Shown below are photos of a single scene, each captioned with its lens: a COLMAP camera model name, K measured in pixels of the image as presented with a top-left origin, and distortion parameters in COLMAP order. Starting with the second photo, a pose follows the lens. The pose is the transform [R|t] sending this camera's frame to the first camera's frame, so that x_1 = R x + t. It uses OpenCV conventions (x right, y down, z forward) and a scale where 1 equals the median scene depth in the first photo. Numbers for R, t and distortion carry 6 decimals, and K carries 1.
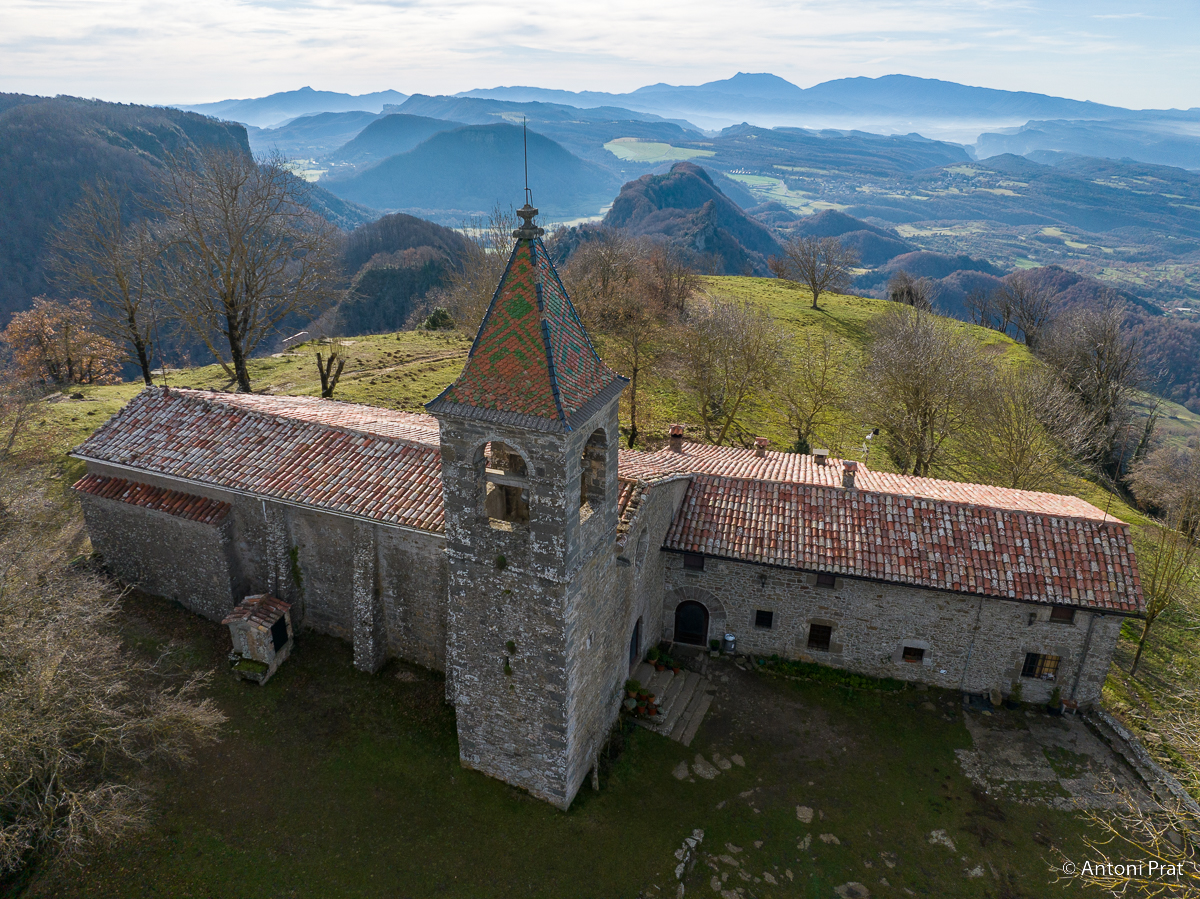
lens RADIAL K [[846.3, 0, 599.2], [0, 846.3, 441.9], [0, 0, 1]] dist [-0.036155, 0.000200]
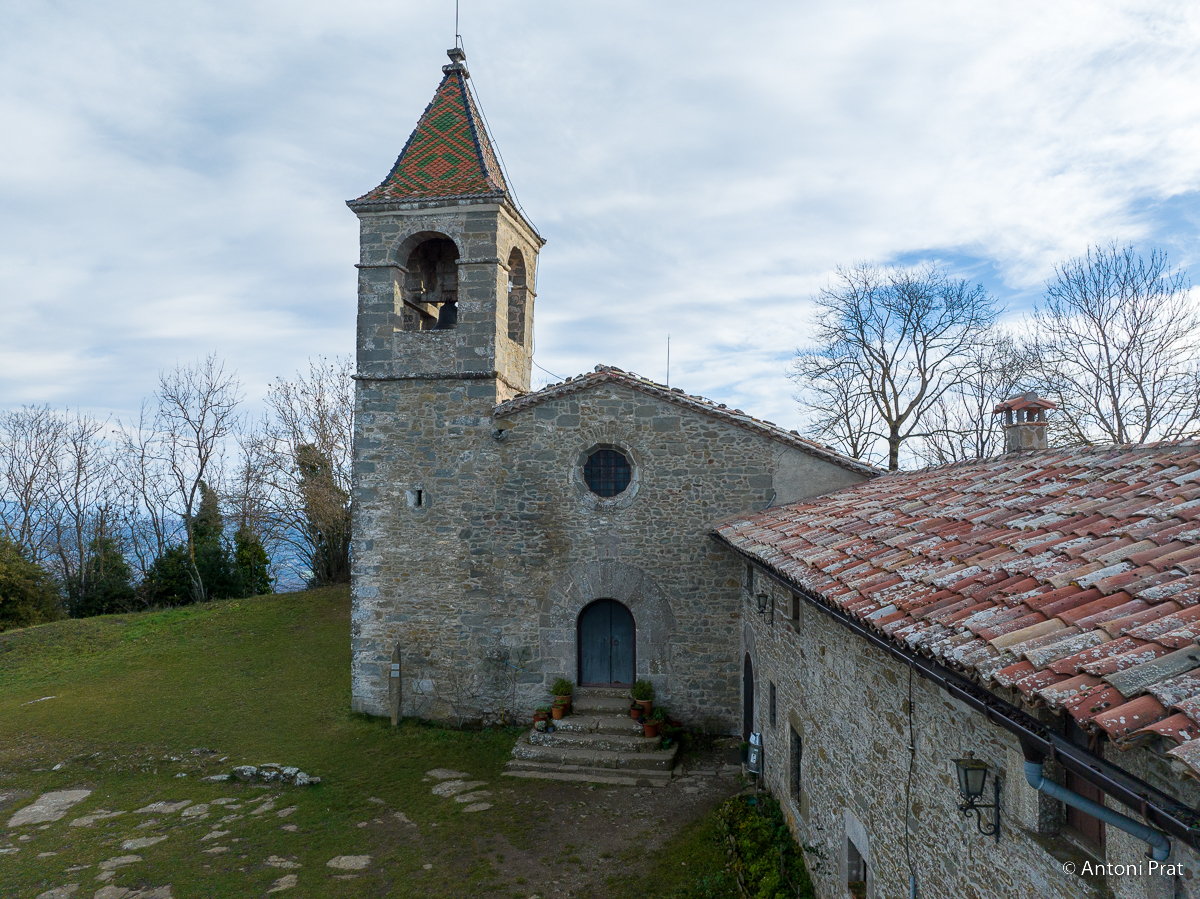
lens RADIAL K [[846.3, 0, 597.6], [0, 846.3, 445.7], [0, 0, 1]] dist [-0.036155, 0.000200]
pose [[0.212755, -0.058977, -0.975324, 0.671180], [-0.384794, 0.912459, -0.139113, 0.187652], [0.898148, 0.404895, 0.171436, 0.797604]]
